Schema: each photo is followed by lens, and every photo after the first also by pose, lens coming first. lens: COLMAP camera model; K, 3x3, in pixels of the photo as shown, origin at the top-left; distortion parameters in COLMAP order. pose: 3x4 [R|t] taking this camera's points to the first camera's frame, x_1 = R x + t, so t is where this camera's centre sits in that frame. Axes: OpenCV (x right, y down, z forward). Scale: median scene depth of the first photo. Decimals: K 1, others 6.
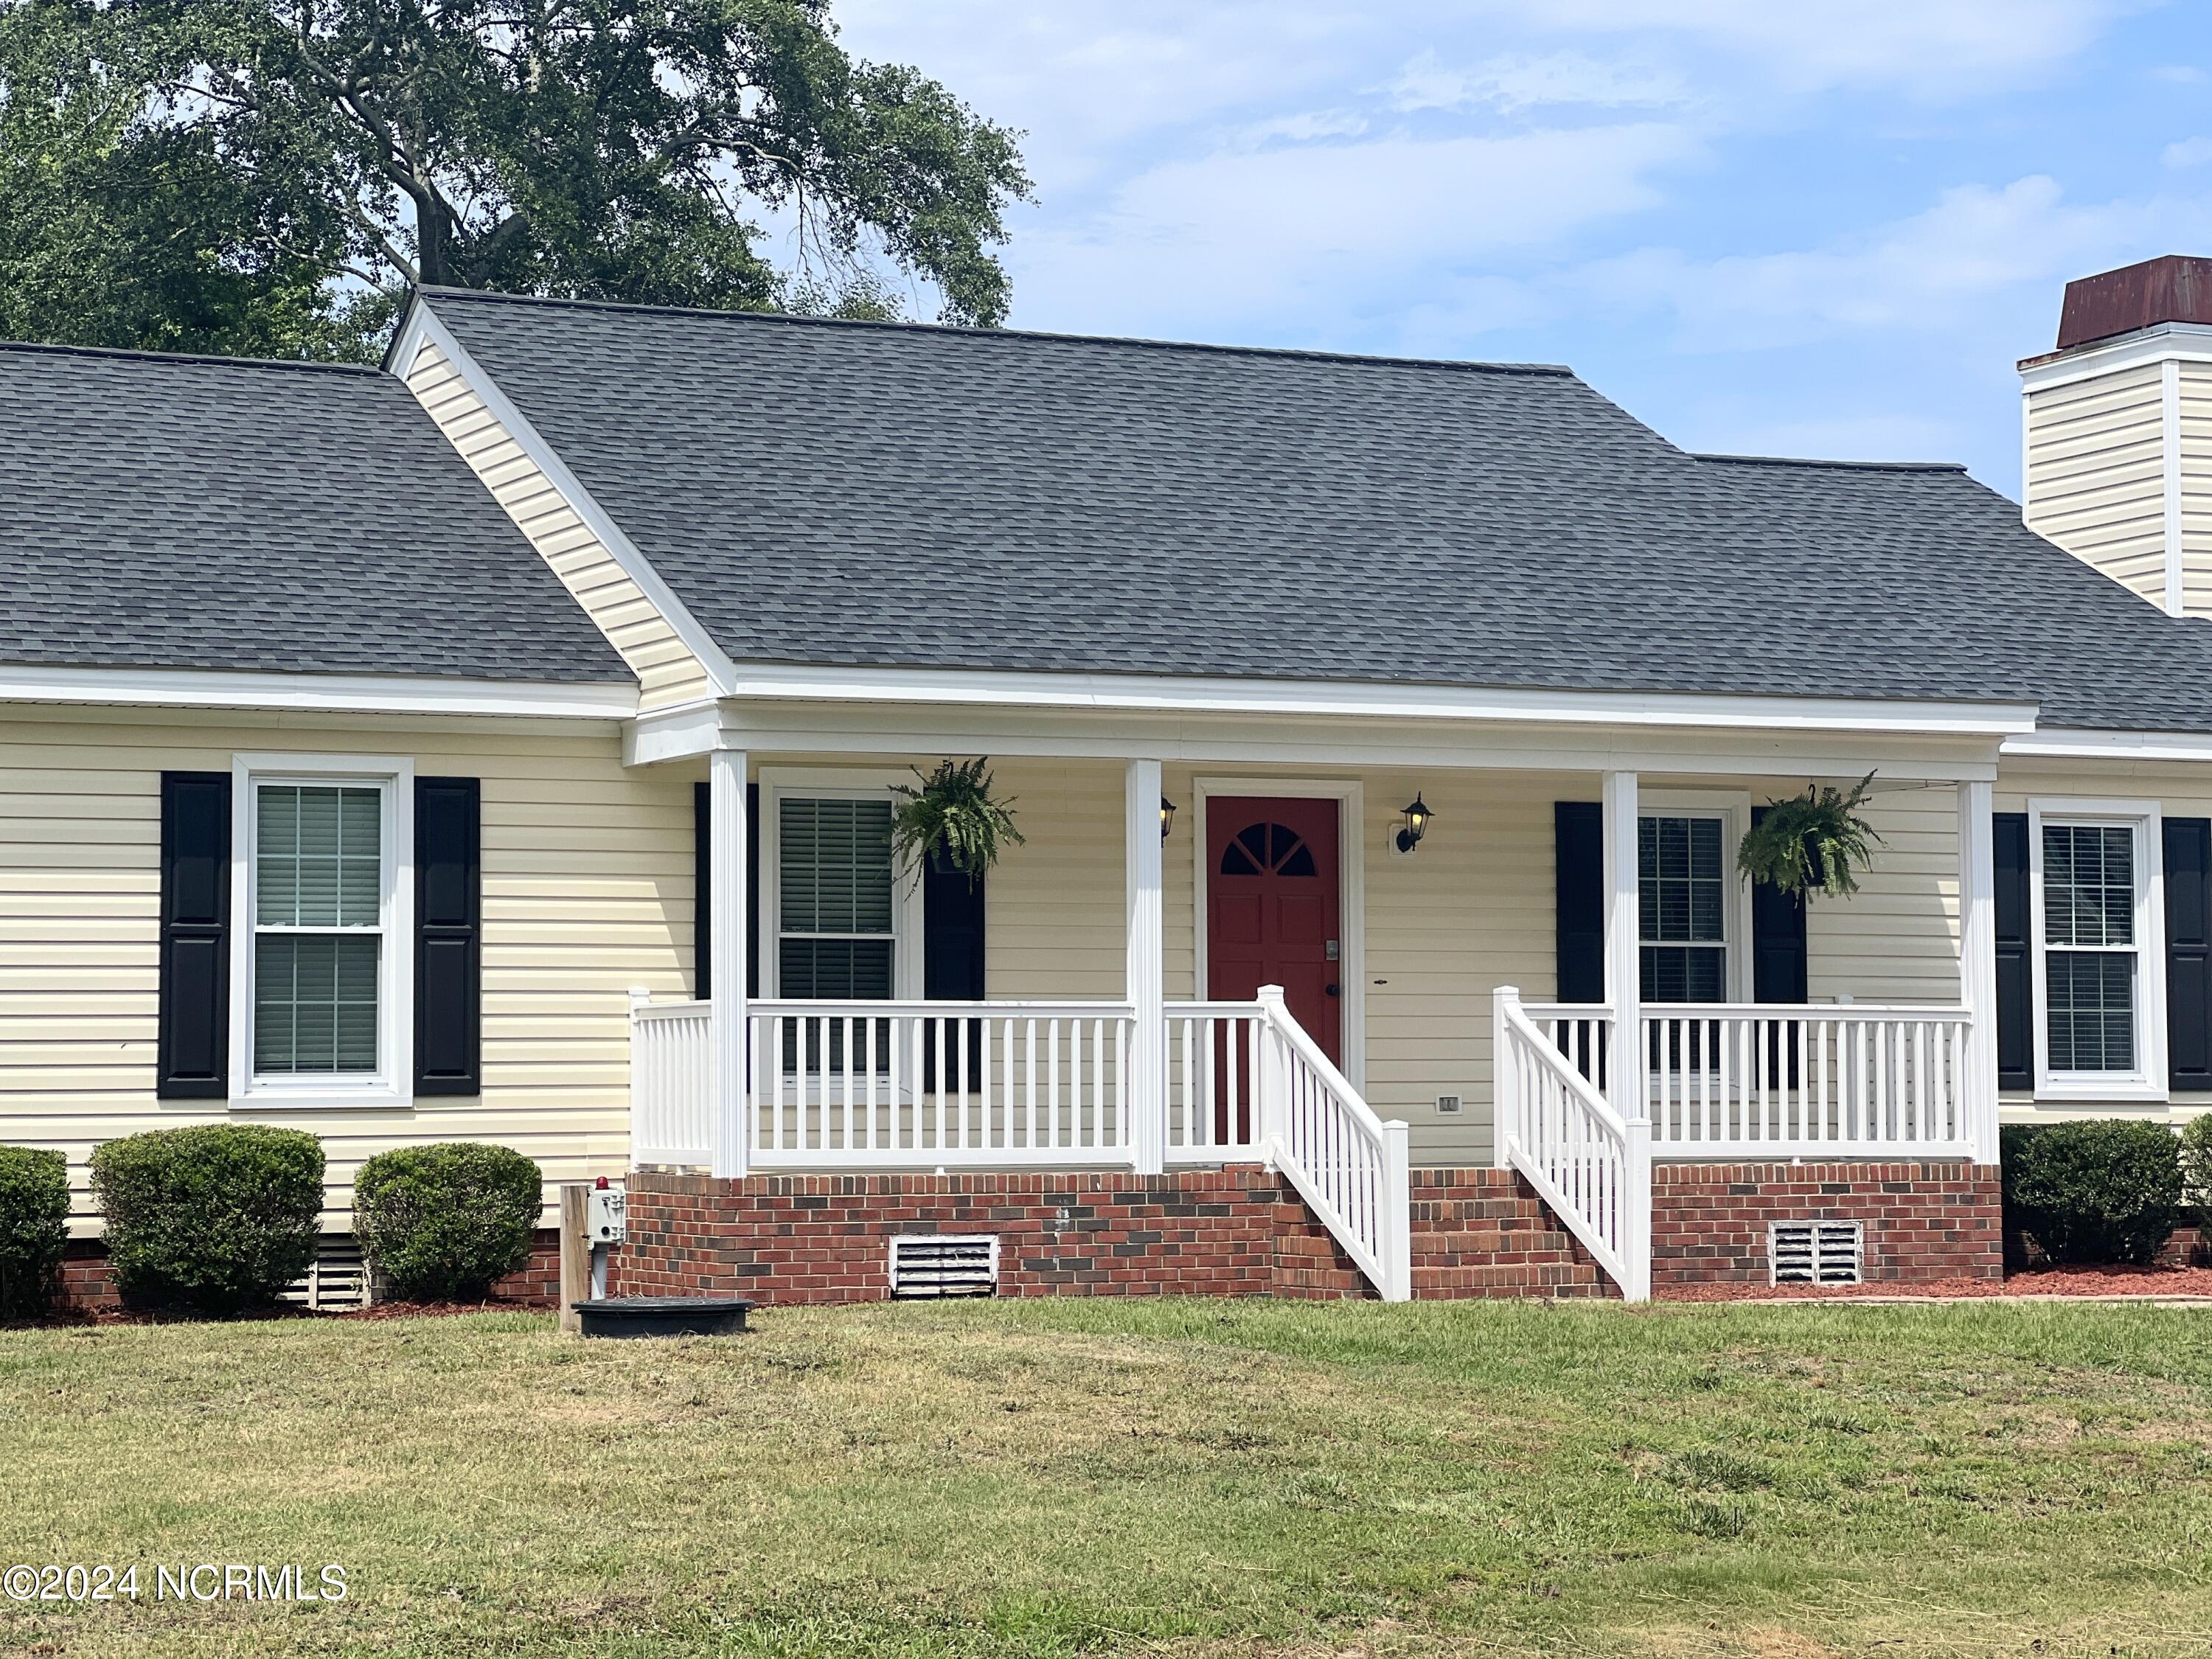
lens RADIAL K [[4813.0, 0, 1106.0], [0, 4813.0, 829.5], [0, 0, 1]] dist [0.010646, 3.930620]
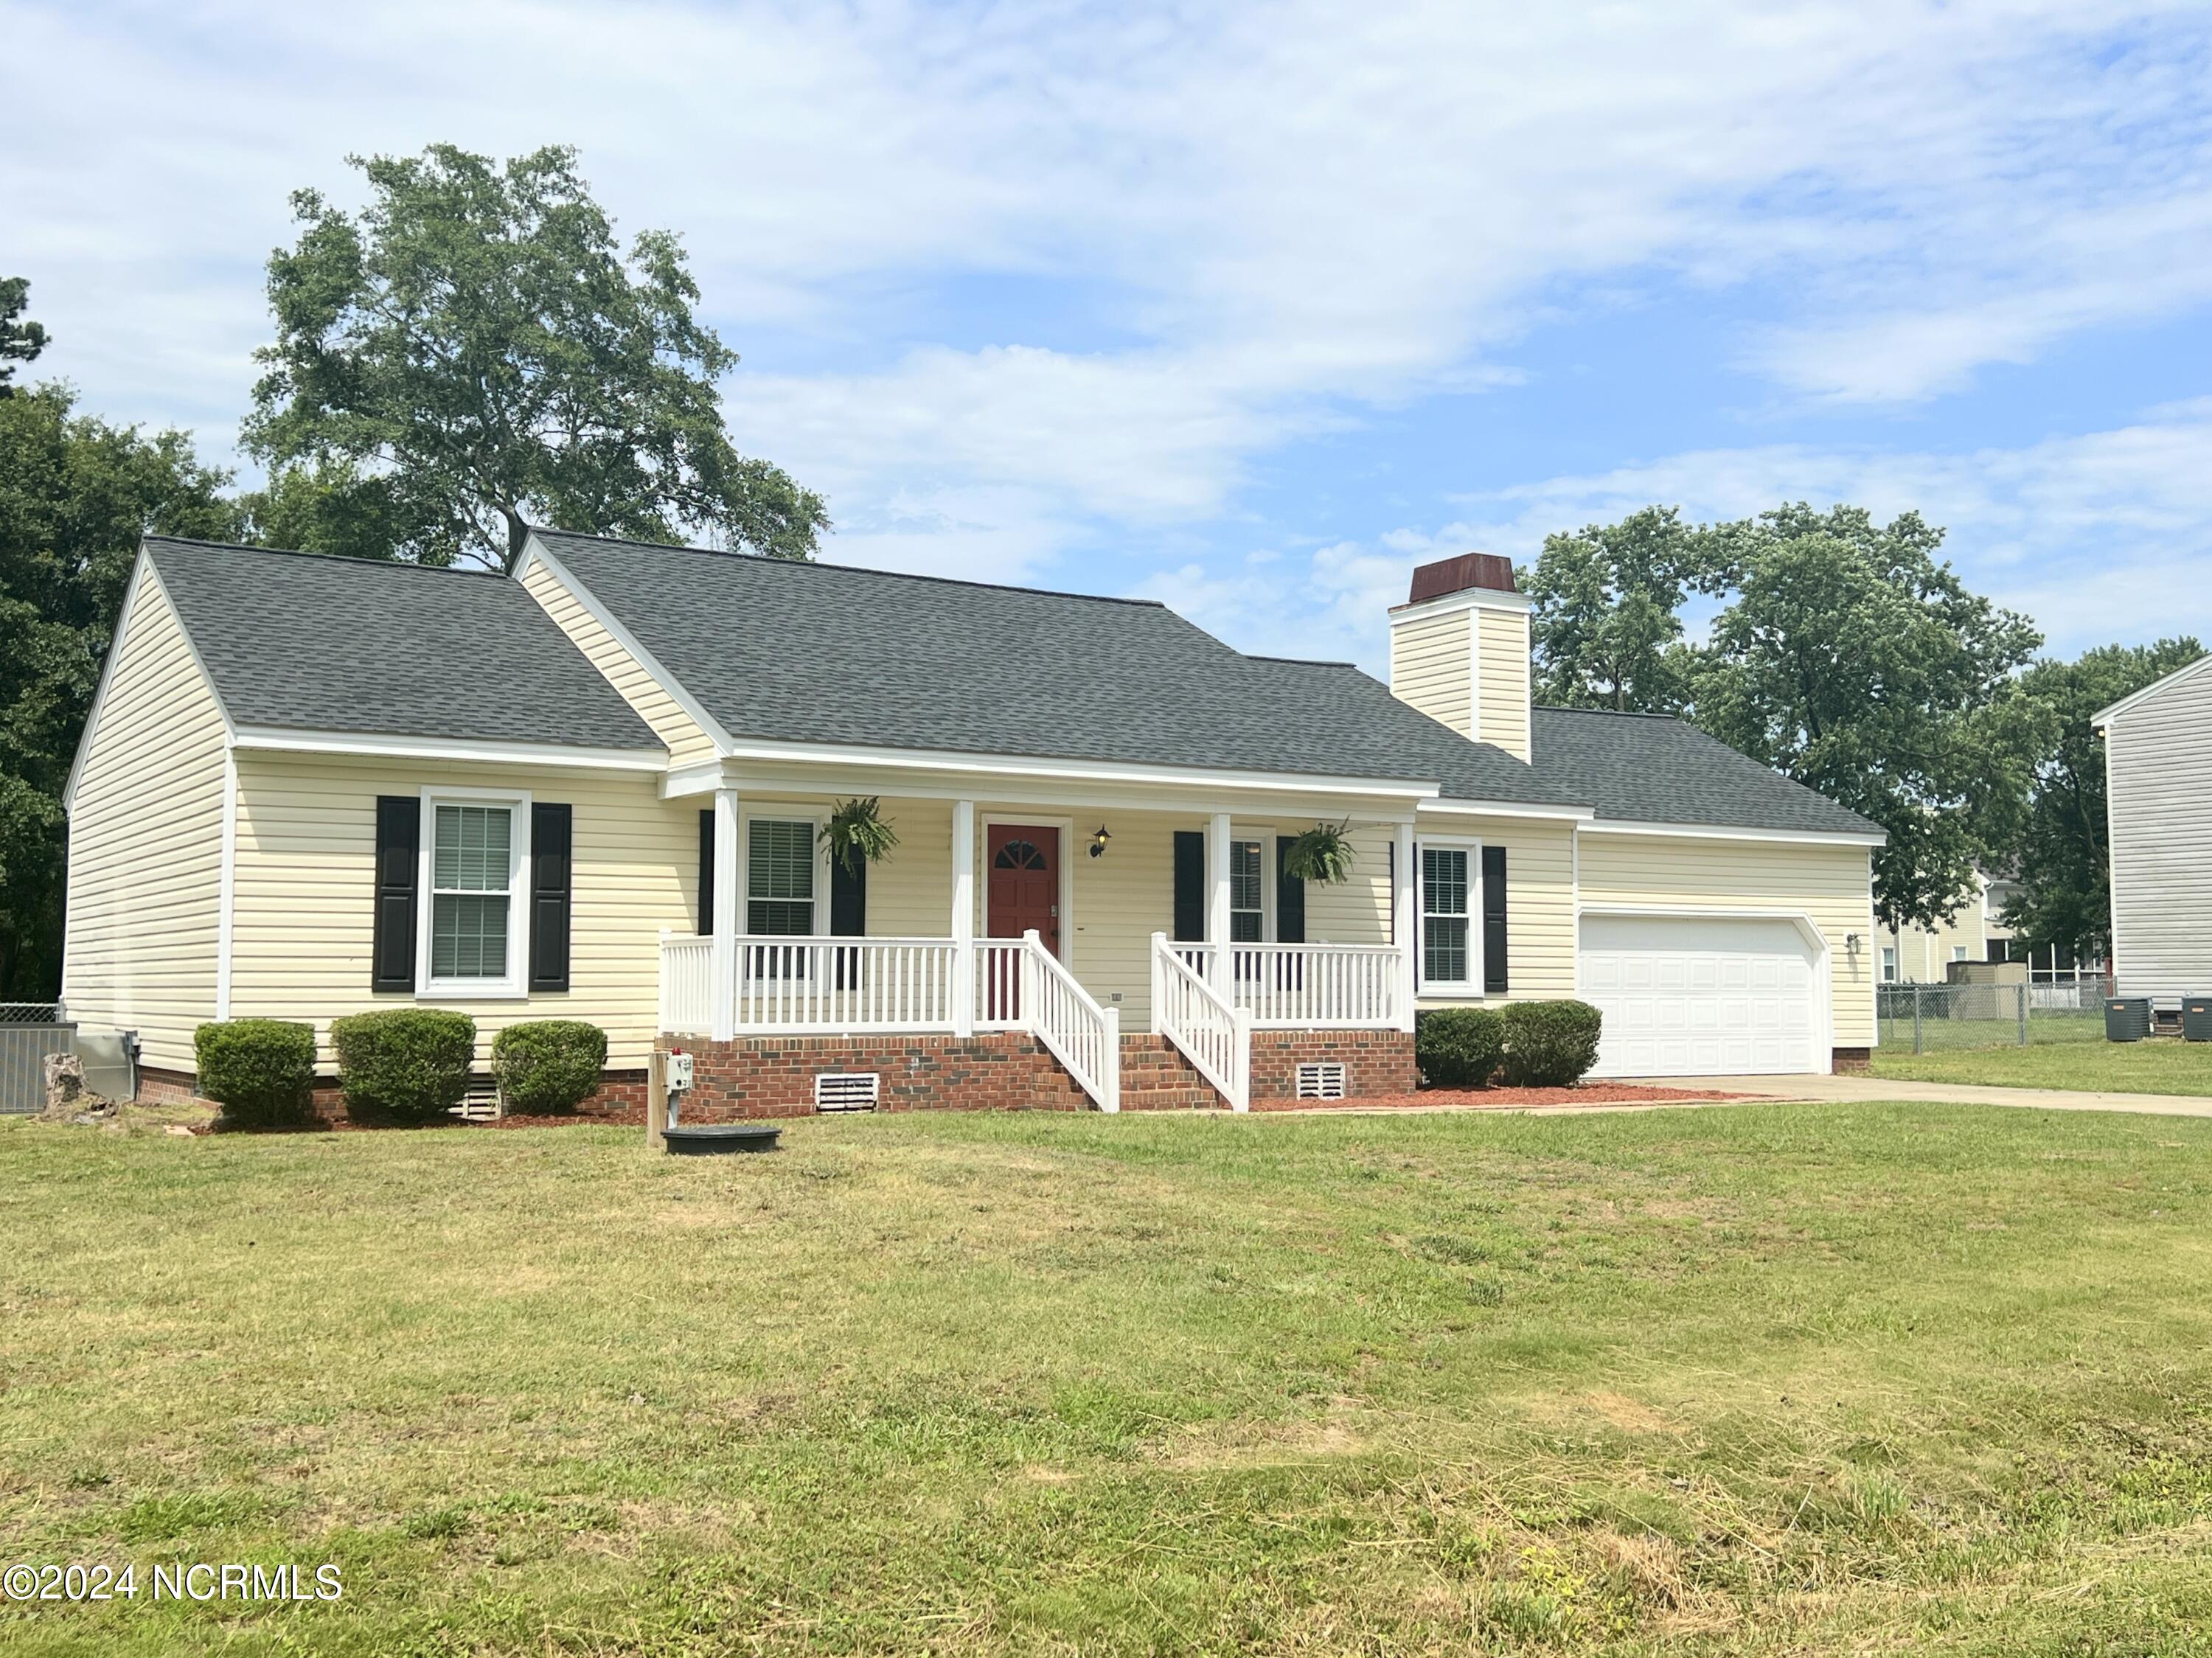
lens RADIAL K [[2219.0, 0, 1106.6], [0, 2219.0, 848.6], [0, 0, 1]] dist [0.236542, -0.482891]
pose [[0.991717, 0.015272, 0.127528, -0.042470], [-0.014518, 0.999871, -0.006840, 0.007406], [-0.127616, 0.004932, 0.991811, 0.185061]]
